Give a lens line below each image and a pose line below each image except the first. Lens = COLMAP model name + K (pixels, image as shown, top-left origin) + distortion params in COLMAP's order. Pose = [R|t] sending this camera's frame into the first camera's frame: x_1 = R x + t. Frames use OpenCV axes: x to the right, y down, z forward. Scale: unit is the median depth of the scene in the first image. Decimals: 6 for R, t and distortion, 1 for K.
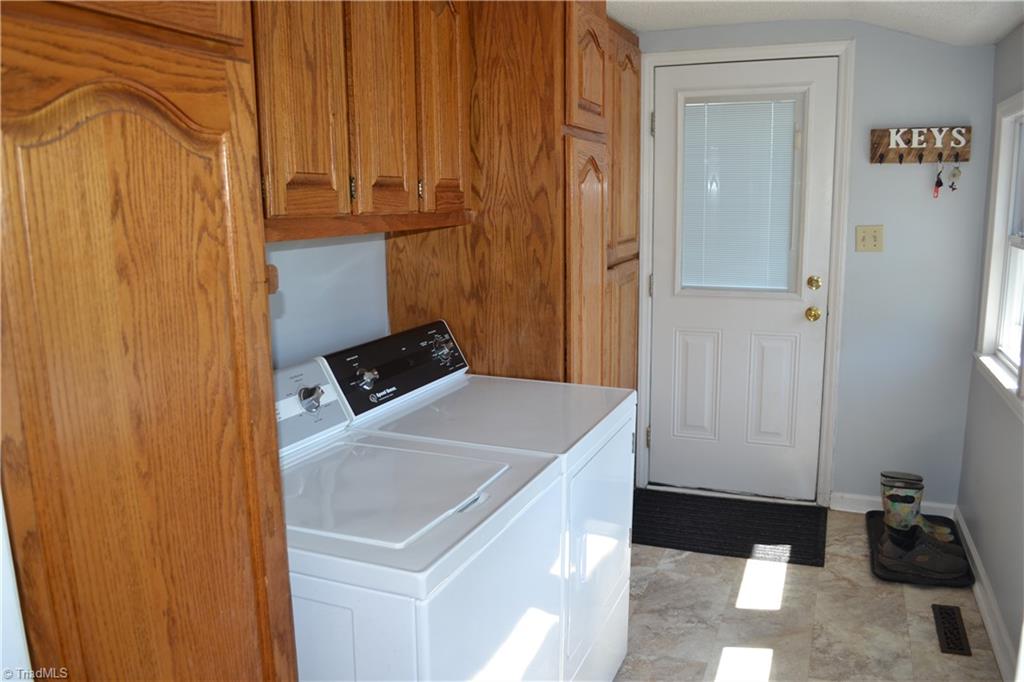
lens RADIAL K [[823.5, 0, 512.0], [0, 823.5, 342.9], [0, 0, 1]] dist [-0.086875, 0.015873]
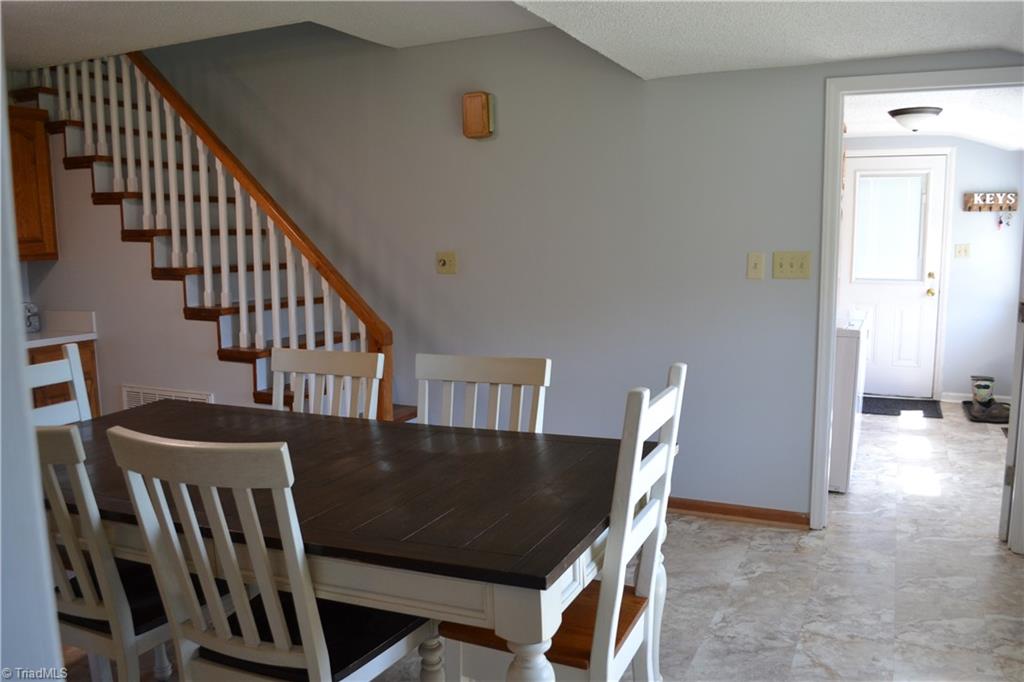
lens RADIAL K [[823.5, 0, 510.1], [0, 823.5, 339.7], [0, 0, 1]] dist [-0.086875, 0.015873]
pose [[0.997953, 0.026310, -0.058288, -0.506507], [-0.030113, 0.997408, -0.065355, 0.235620], [0.056417, 0.066976, 0.996158, -0.921925]]
